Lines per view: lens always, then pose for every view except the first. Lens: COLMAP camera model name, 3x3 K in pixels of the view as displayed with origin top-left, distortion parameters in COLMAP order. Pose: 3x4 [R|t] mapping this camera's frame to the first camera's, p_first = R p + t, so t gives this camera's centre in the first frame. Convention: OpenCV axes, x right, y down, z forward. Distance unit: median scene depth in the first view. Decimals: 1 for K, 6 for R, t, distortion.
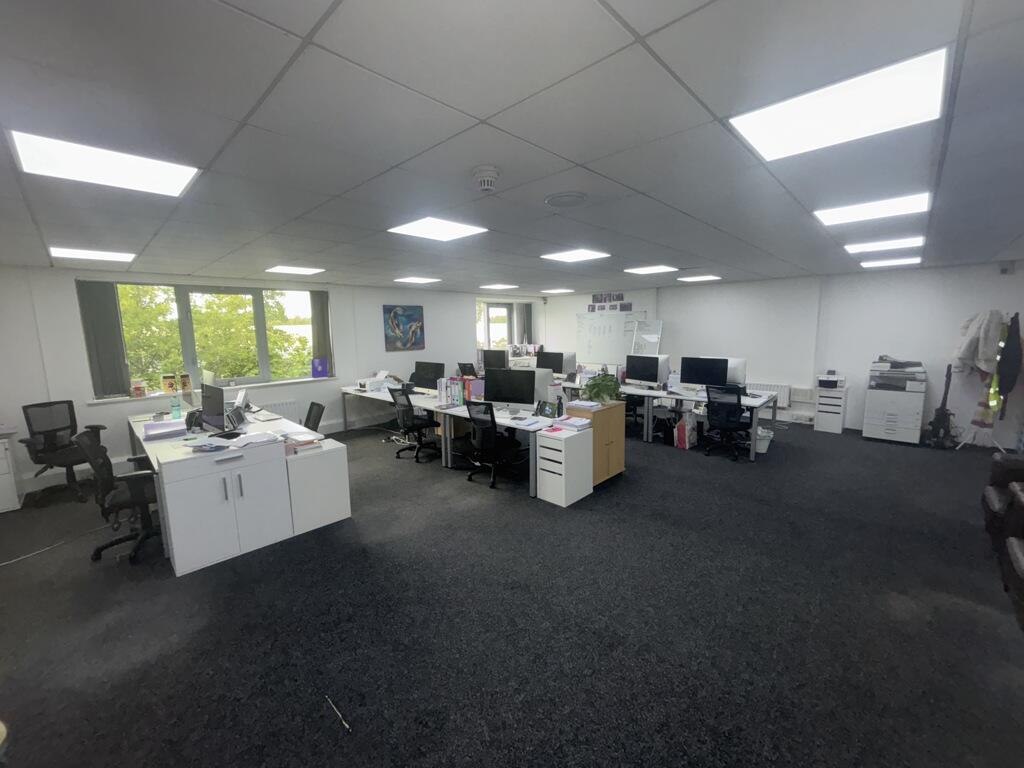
lens RADIAL K [[411.1, 0, 507.8], [0, 411.1, 384.7], [0, 0, 1]] dist [0.000139, -0.000020]
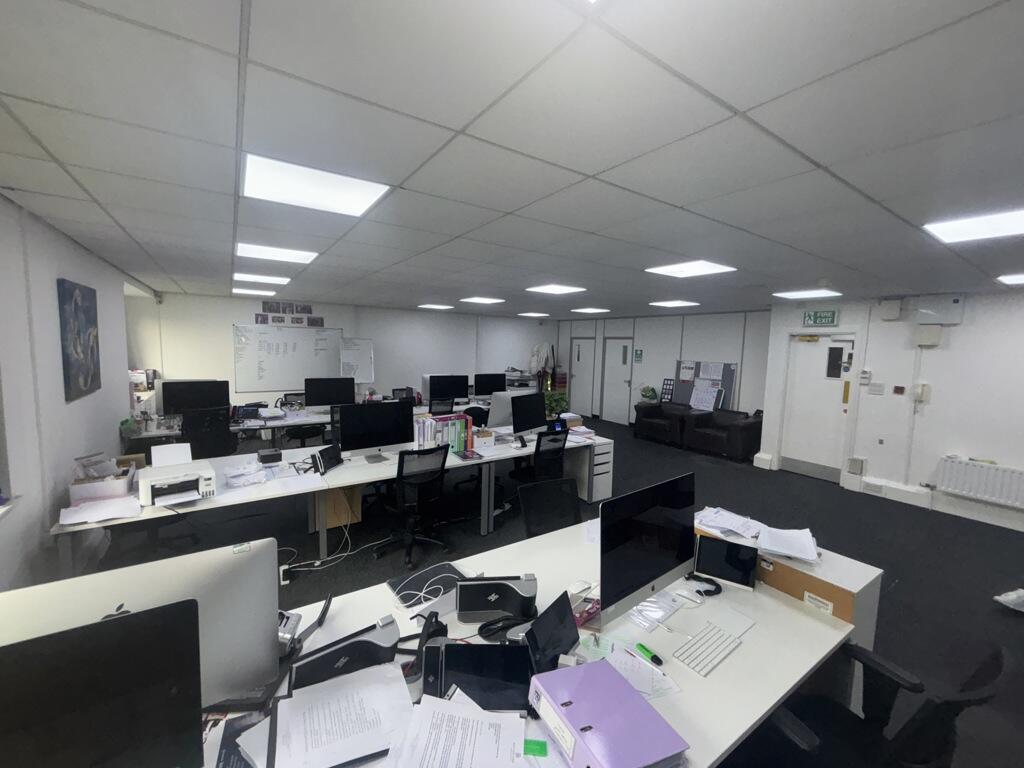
lens RADIAL K [[411.1, 0, 508.9], [0, 411.1, 380.5], [0, 0, 1]] dist [0.000139, -0.000020]
pose [[0.196989, -0.065089, 0.978243, -0.475106], [0.109992, 0.992962, 0.043919, -0.059092], [-0.974216, 0.098947, 0.202762, 0.434644]]
